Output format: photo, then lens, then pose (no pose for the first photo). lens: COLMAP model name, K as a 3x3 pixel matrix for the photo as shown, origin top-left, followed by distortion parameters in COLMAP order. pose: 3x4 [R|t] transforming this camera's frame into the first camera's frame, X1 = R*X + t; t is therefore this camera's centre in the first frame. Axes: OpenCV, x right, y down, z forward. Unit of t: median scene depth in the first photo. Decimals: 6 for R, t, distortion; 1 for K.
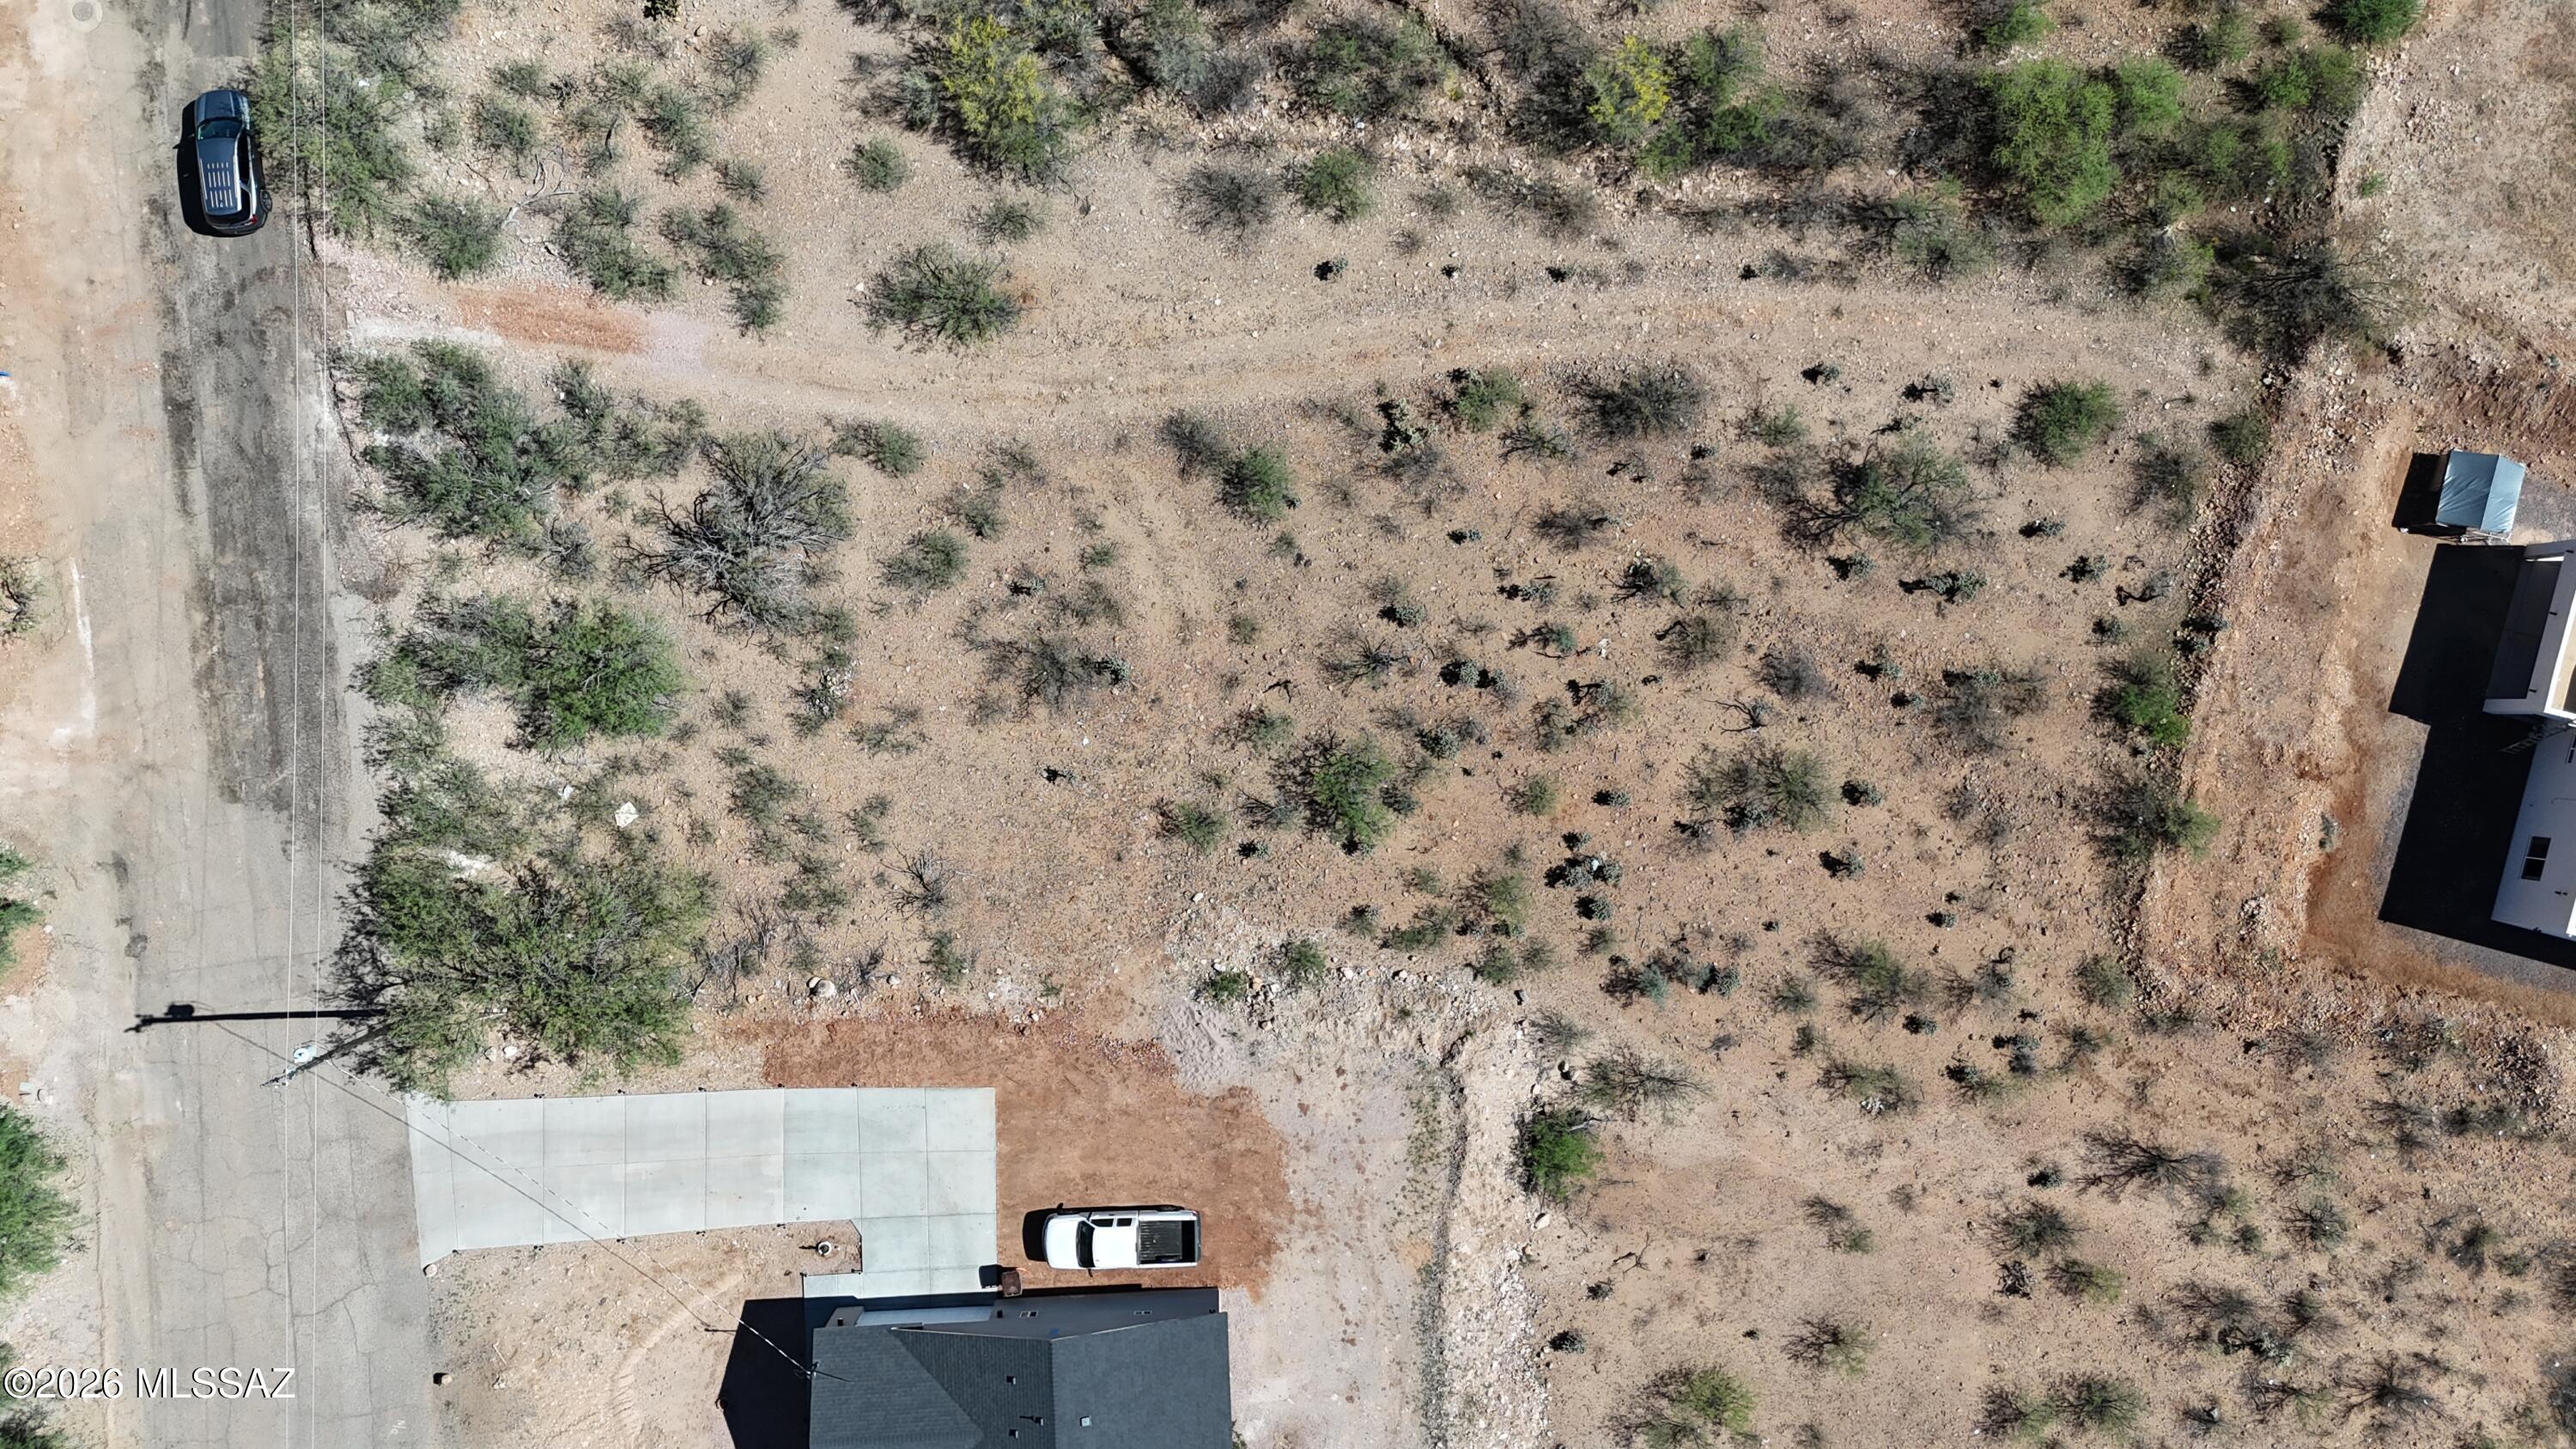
lens RADIAL K [[1886.8, 0, 1282.7], [0, 1886.8, 720.9], [0, 0, 1]] dist [0.069084, -0.066192]
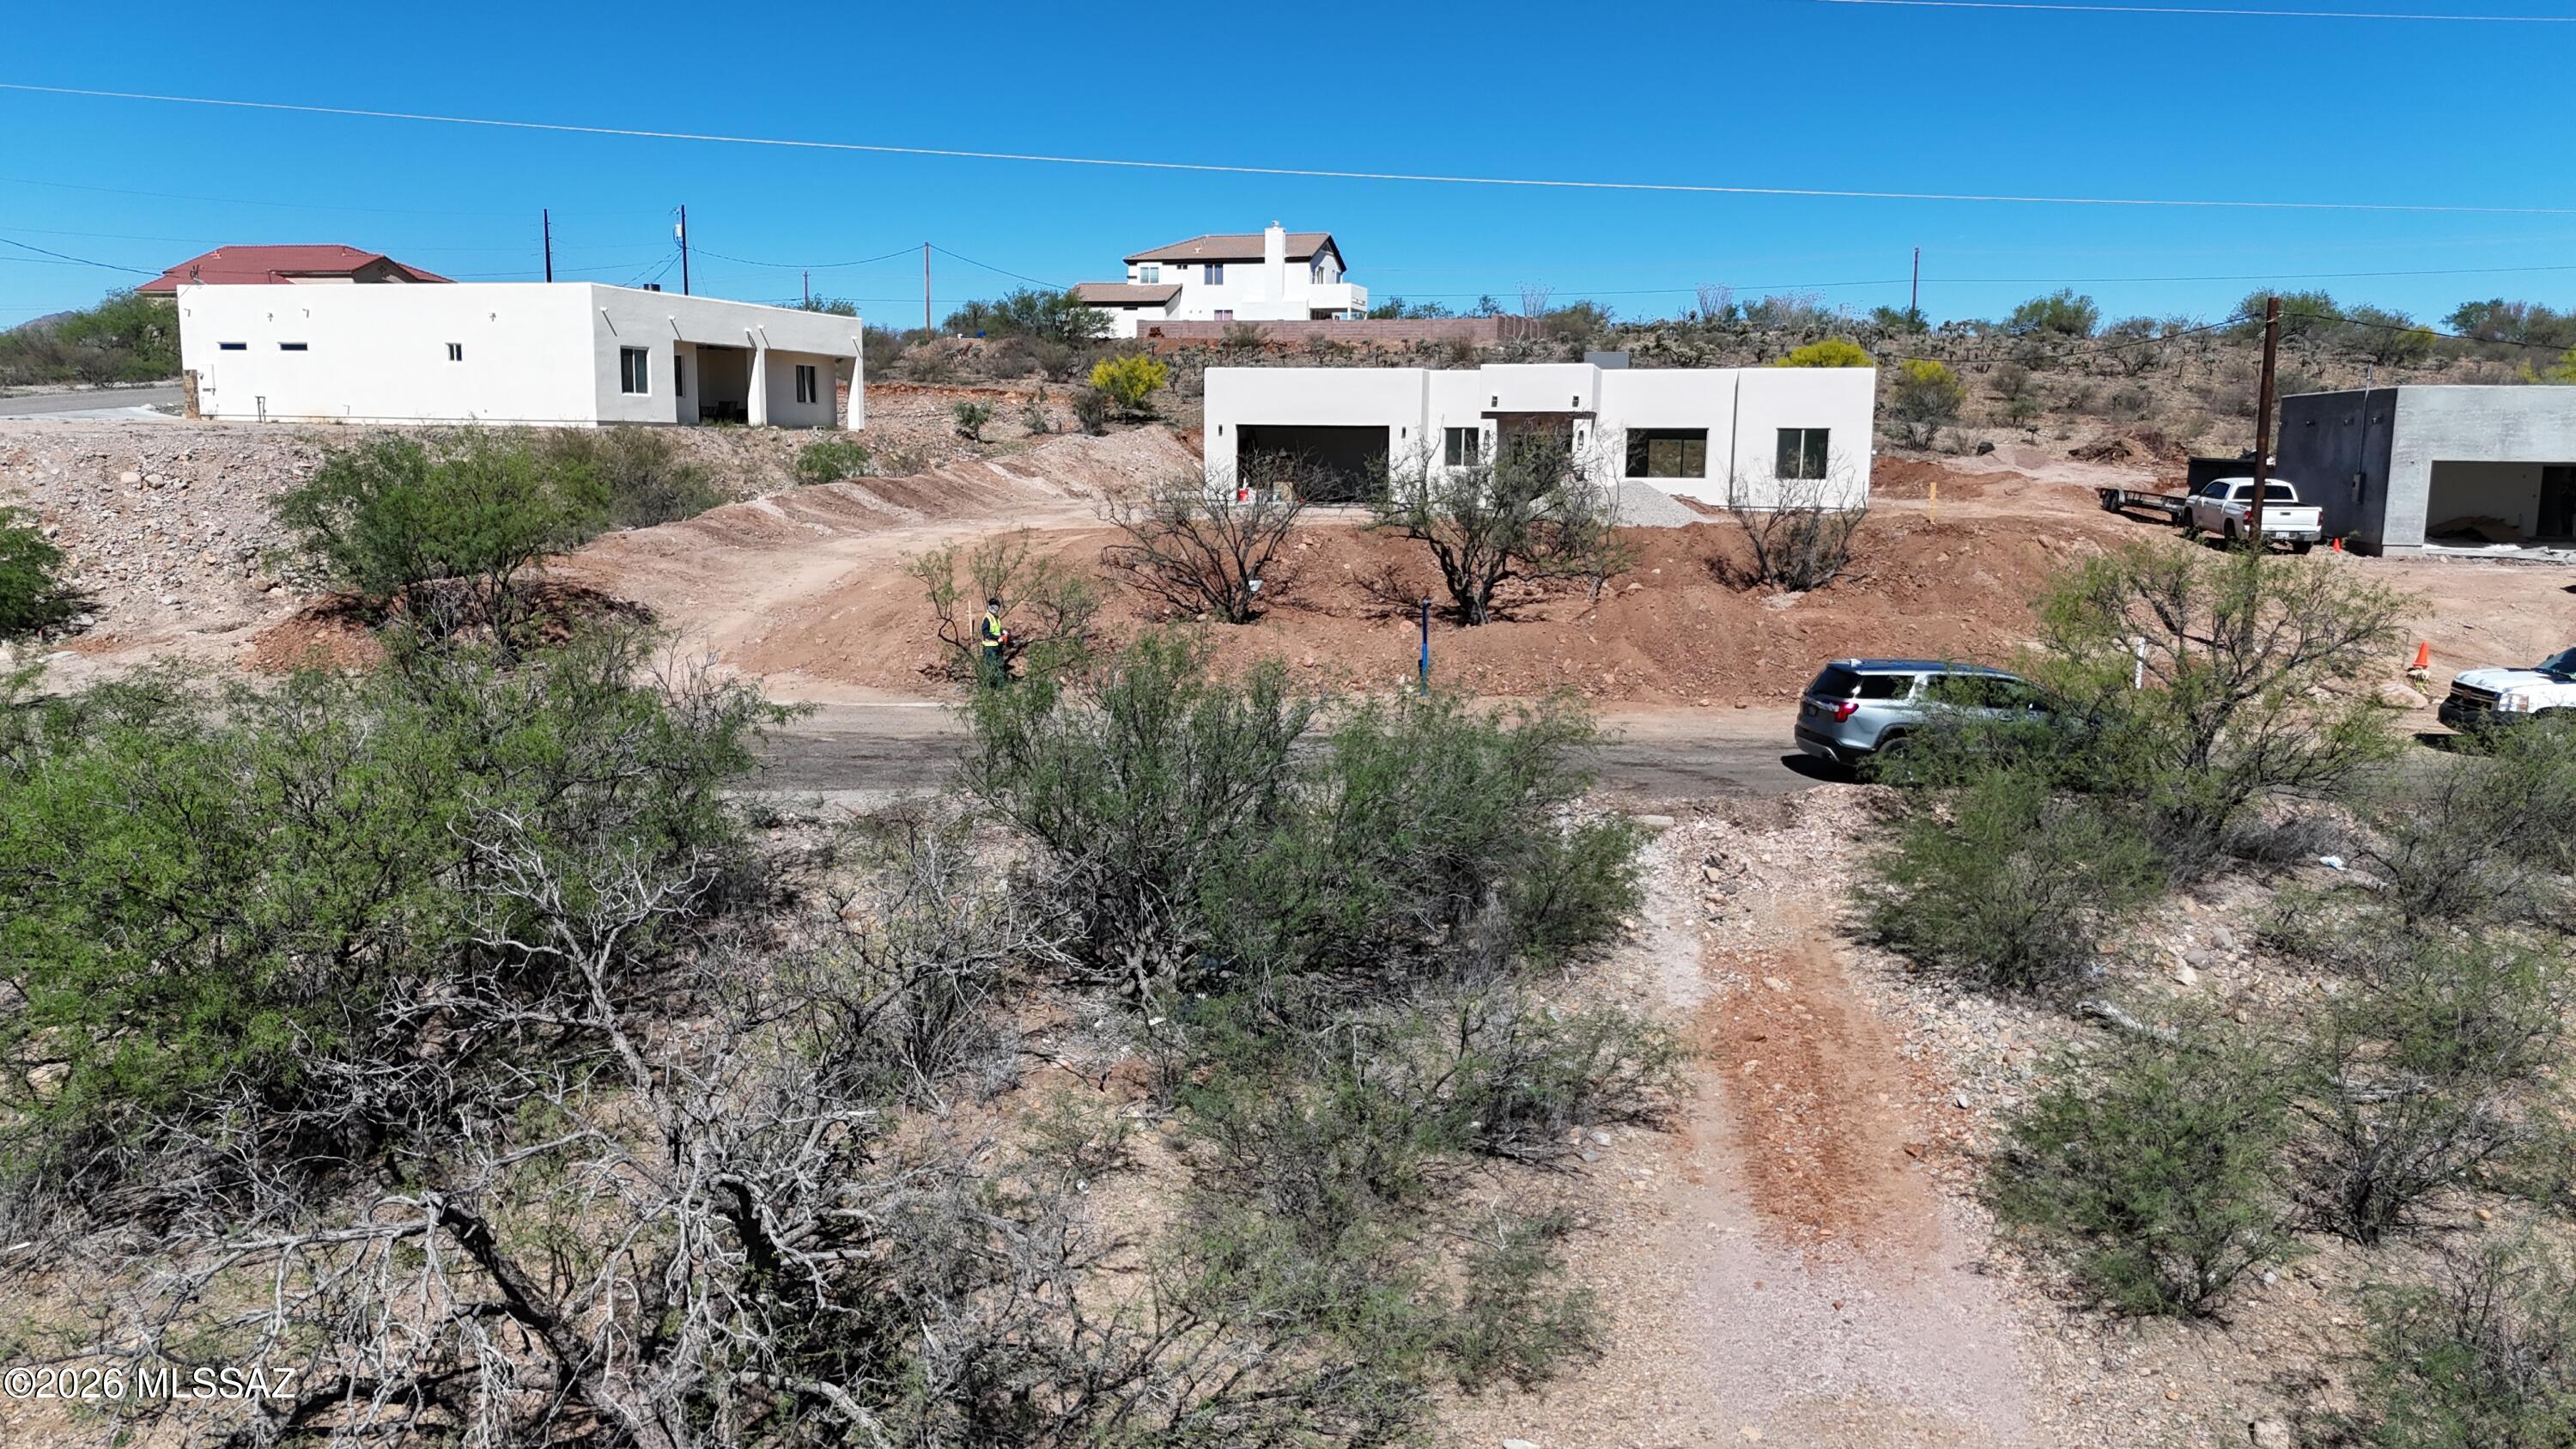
lens RADIAL K [[1886.8, 0, 1283.0], [0, 1886.8, 733.3], [0, 0, 1]] dist [0.069084, -0.066192]
pose [[-0.004005, 0.122419, -0.992470, -0.129686], [-0.999677, -0.025415, 0.000899, -0.132378], [-0.025114, 0.992153, 0.122481, 0.892871]]
